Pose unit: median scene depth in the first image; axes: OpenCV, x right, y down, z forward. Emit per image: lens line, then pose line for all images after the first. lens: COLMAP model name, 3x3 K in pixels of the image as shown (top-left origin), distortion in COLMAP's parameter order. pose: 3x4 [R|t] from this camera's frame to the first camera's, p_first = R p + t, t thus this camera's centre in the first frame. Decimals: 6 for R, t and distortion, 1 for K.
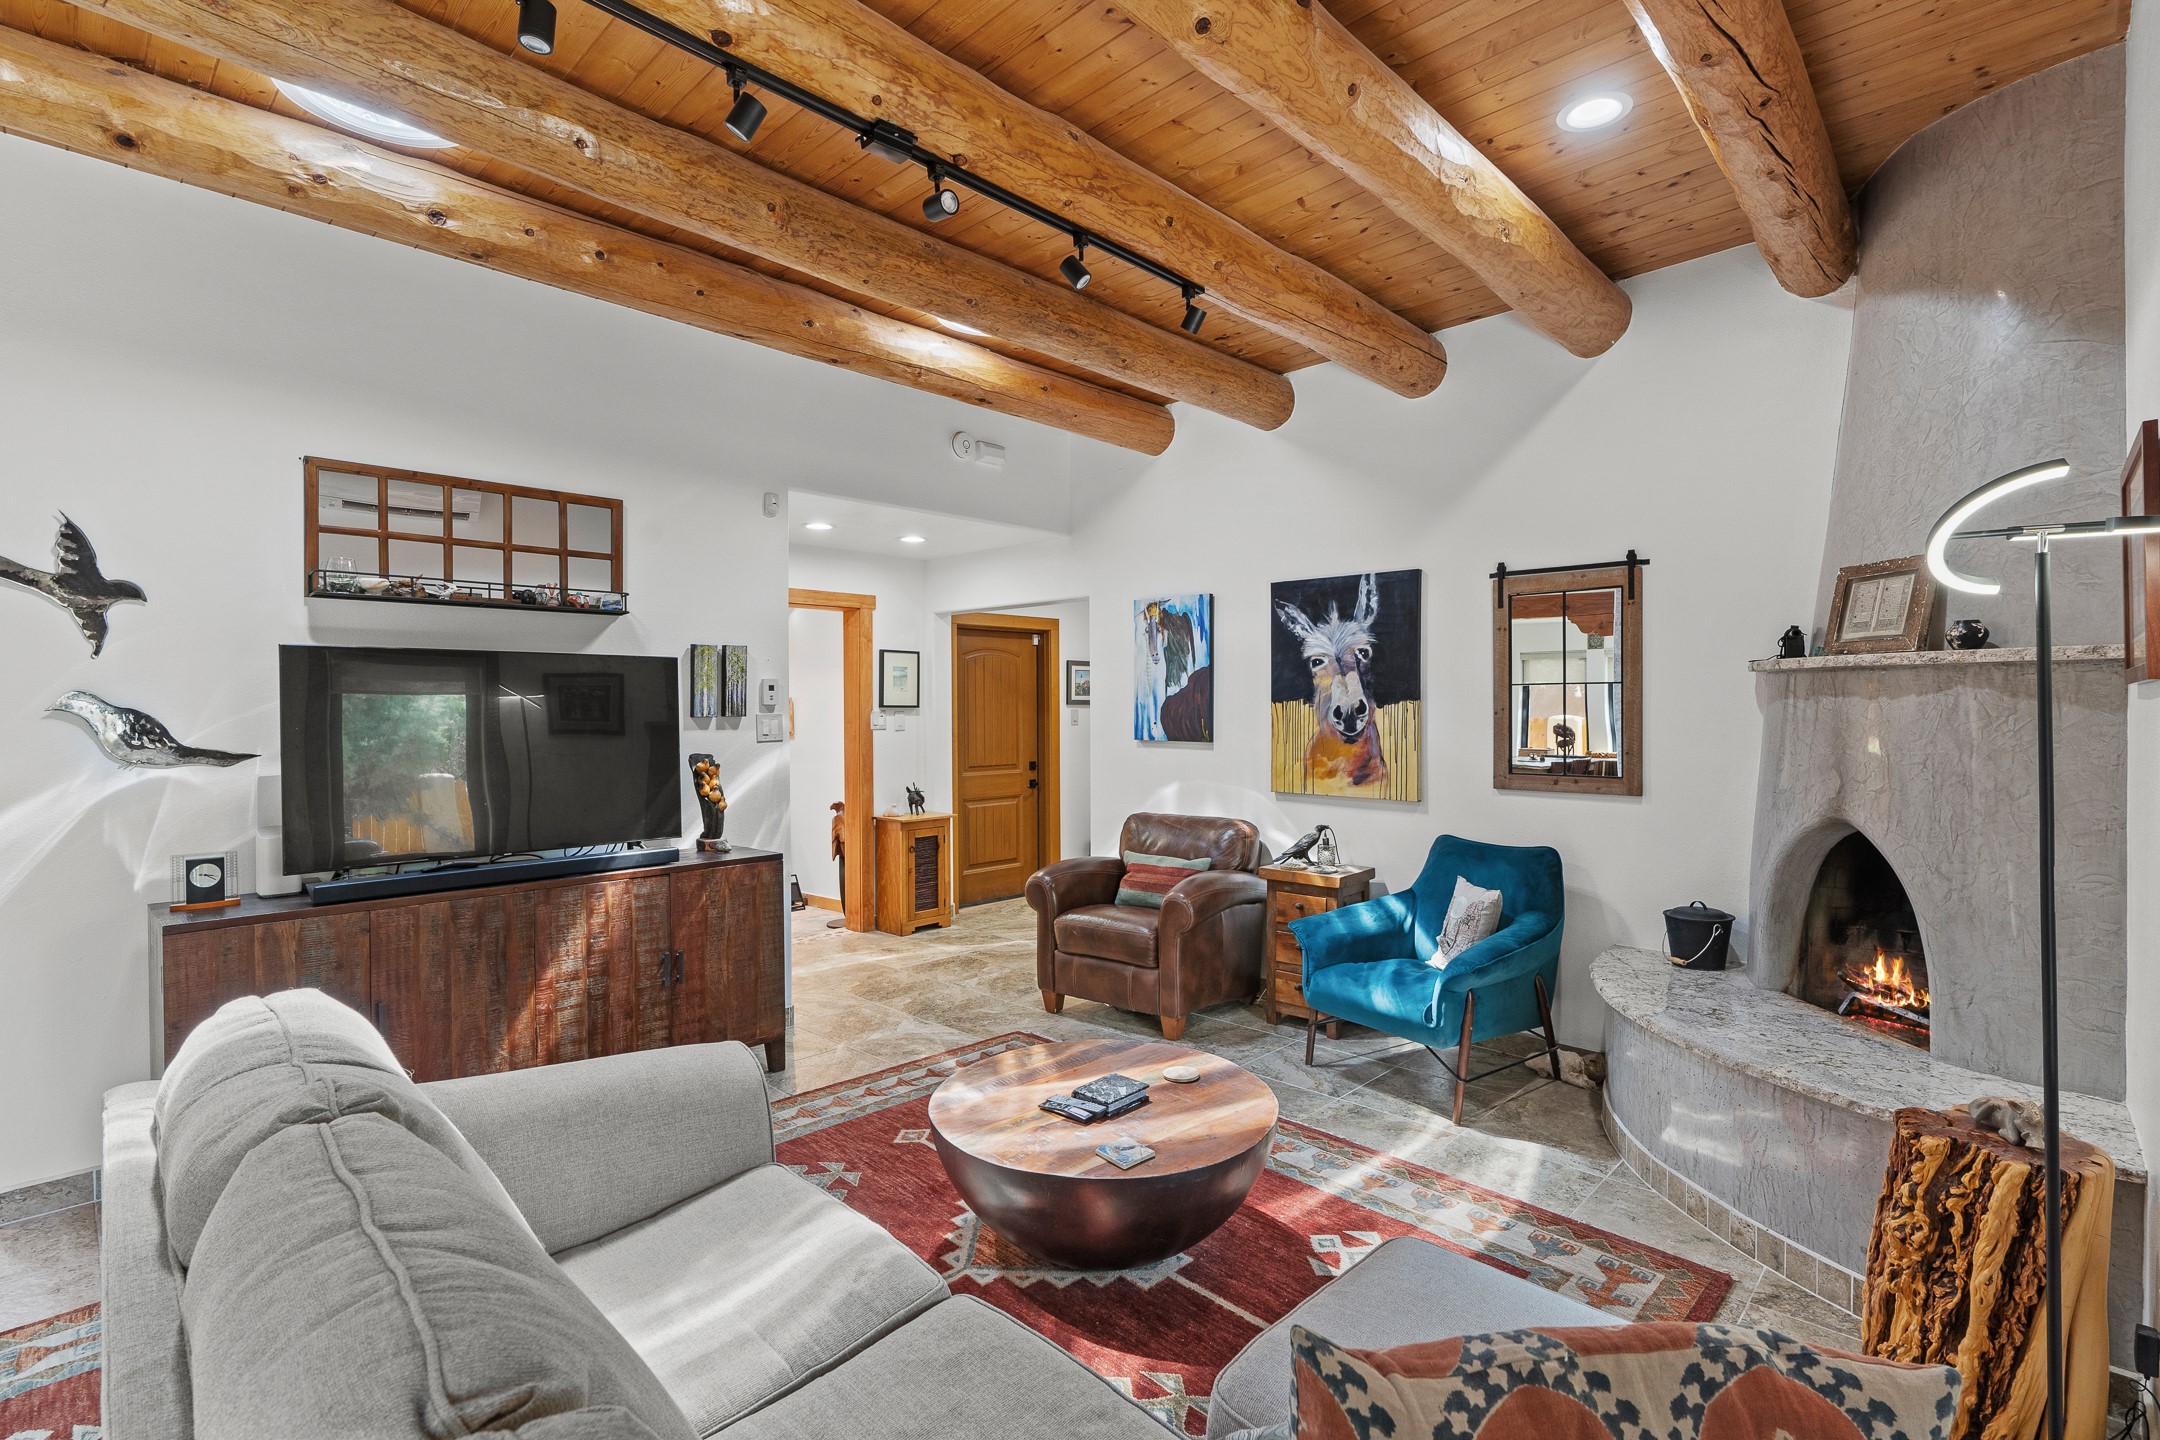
lens RADIAL K [[1013.1, 0, 1080.0], [0, 1013.1, 720.0], [0, 0, 1]] dist [-0.001086, -0.000466]
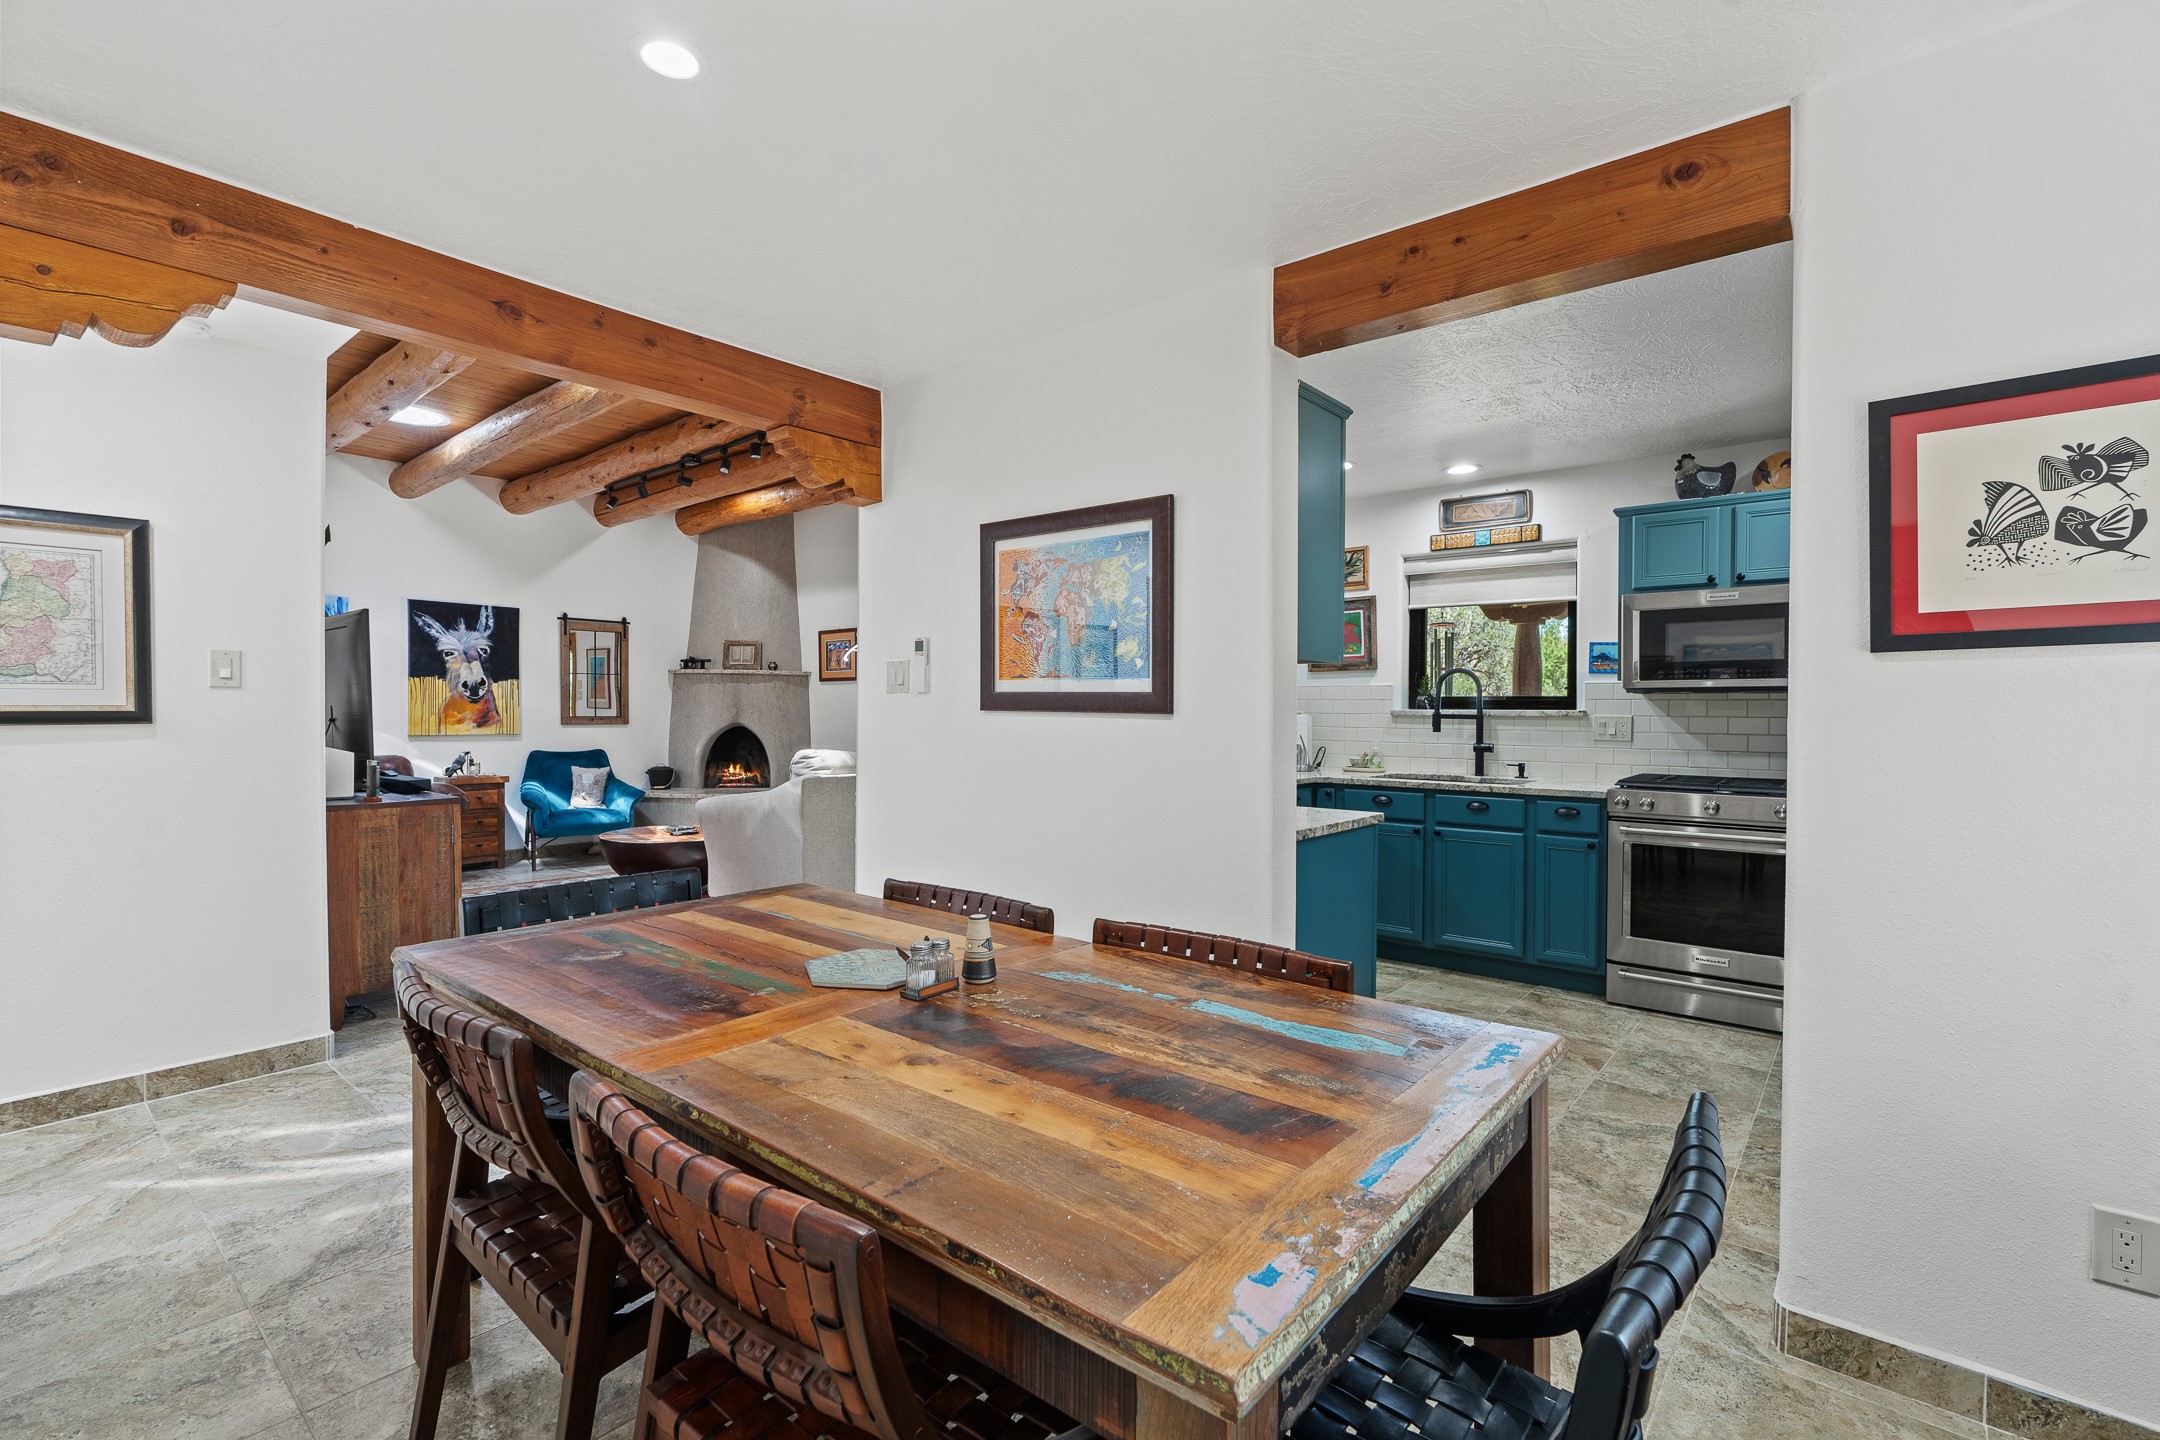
lens RADIAL K [[963.0, 0, 1090.5], [0, 963.0, 720.0], [0, 0, 1]] dist [-0.002975, 0.000034]
pose [[-0.076808, -0.007839, 0.997015, -1.493514], [0.008935, 0.999924, 0.008550, 0.049180], [-0.997006, 0.009565, -0.076732, 0.096862]]
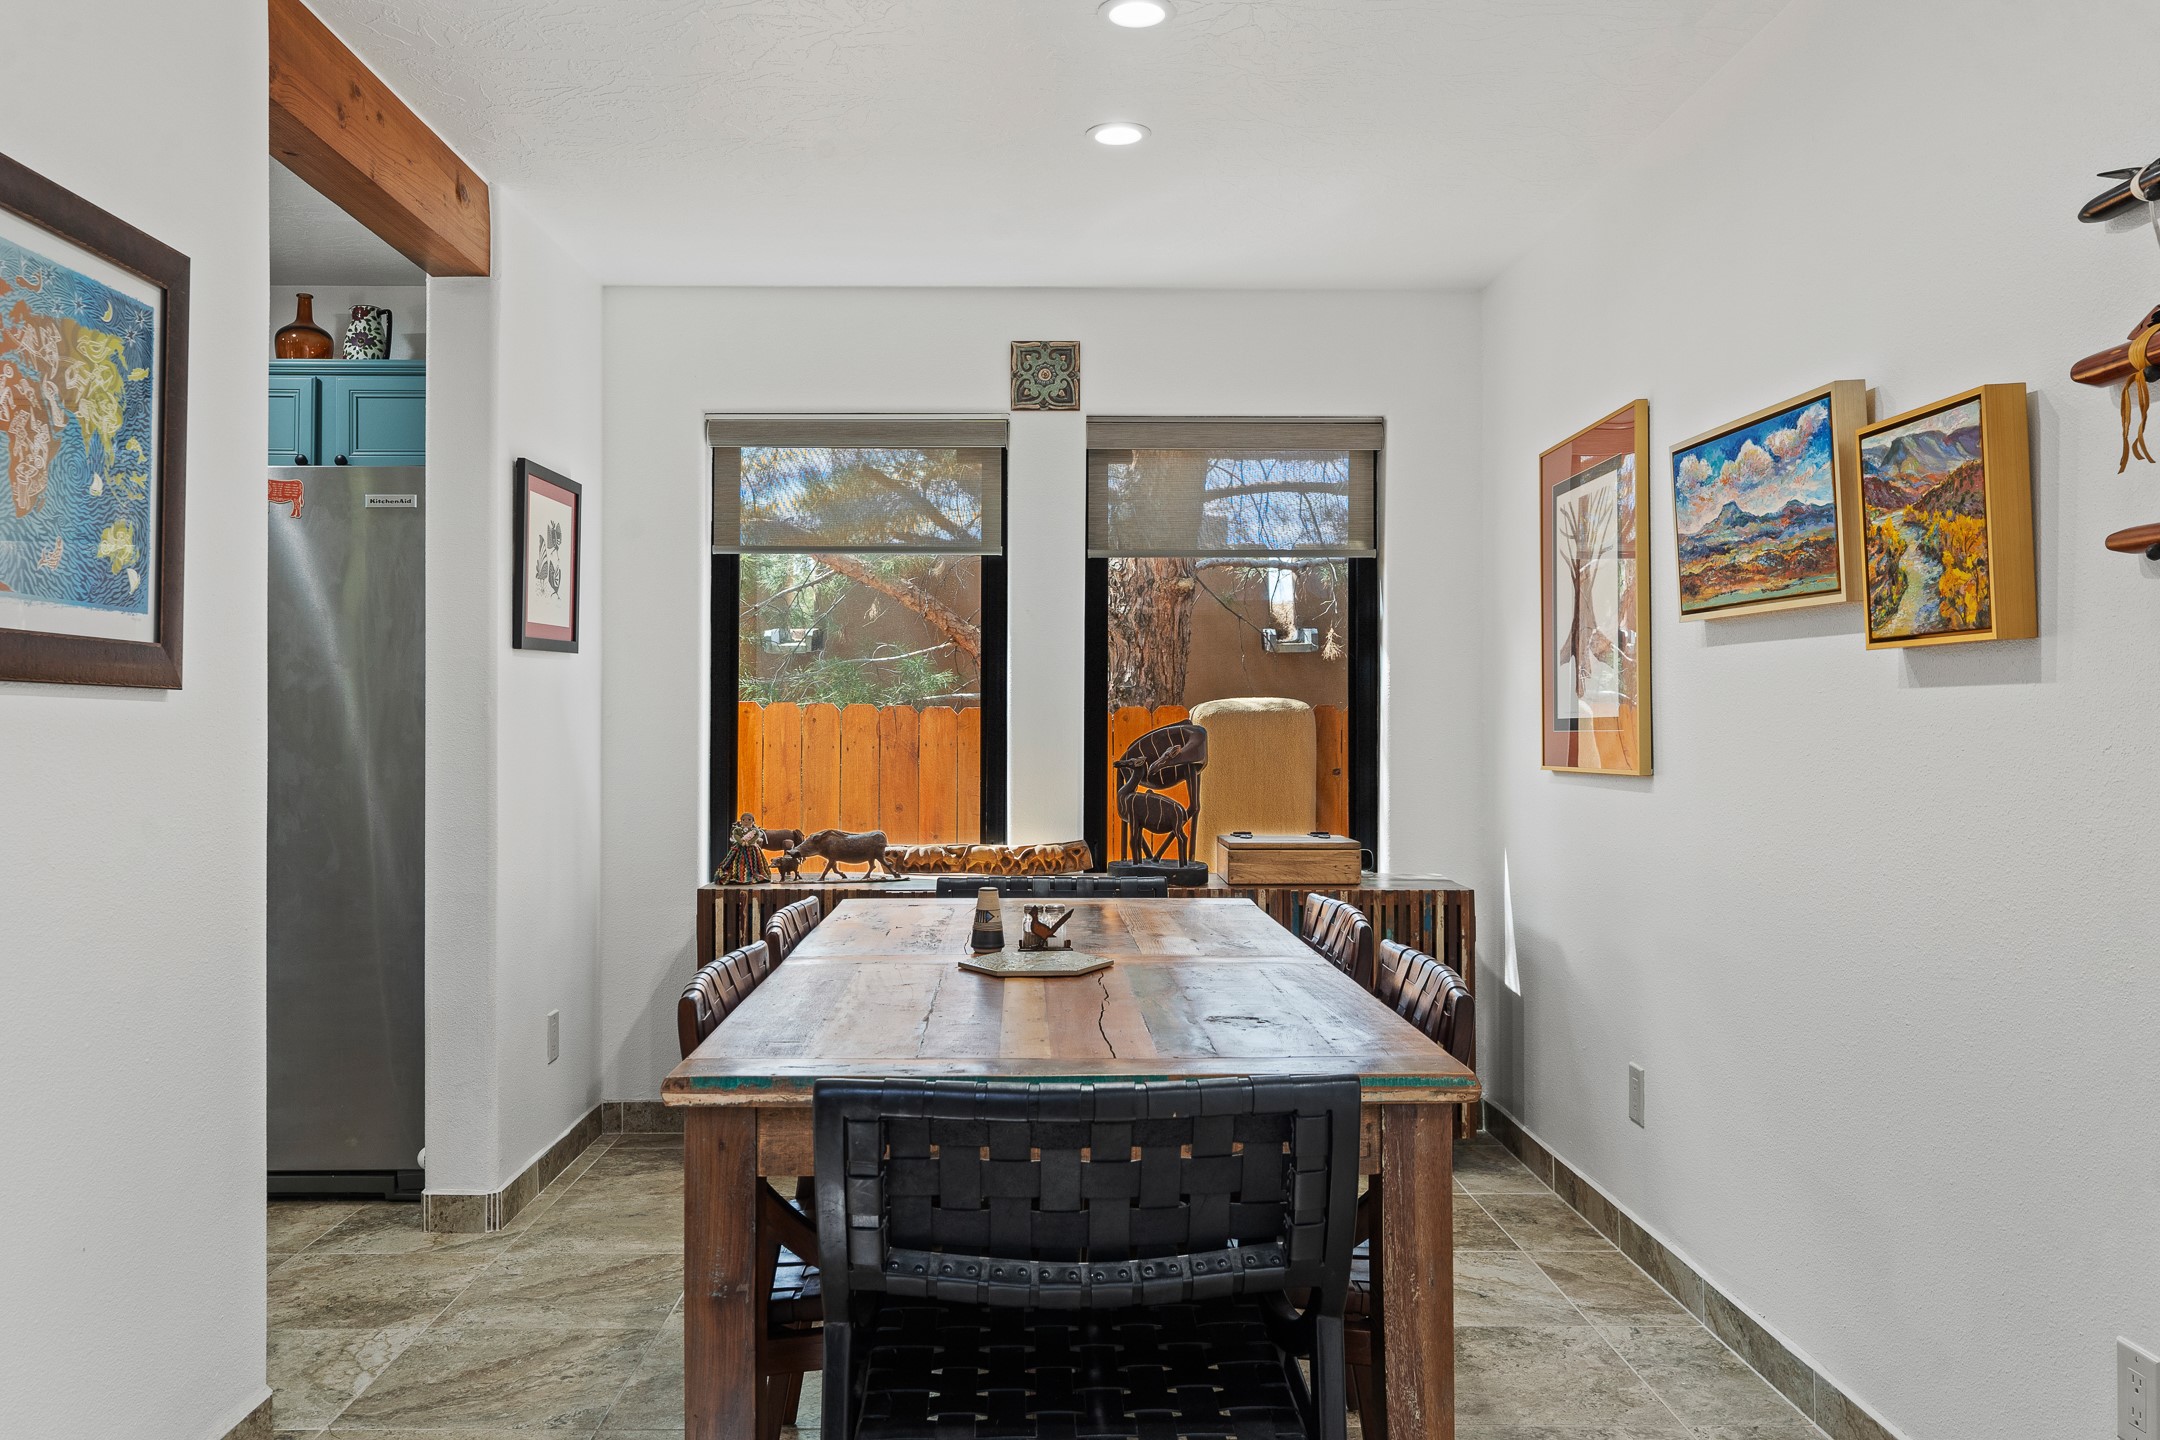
lens RADIAL K [[1637.0, 0, 1064.9], [0, 1637.0, 708.2], [0, 0, 1]] dist [0.004590, -0.002456]
pose [[-0.707561, 0.003358, -0.706644, -0.698053], [-0.003089, 0.999964, 0.007844, 0.052410], [0.706646, 0.007733, -0.707525, 0.580829]]
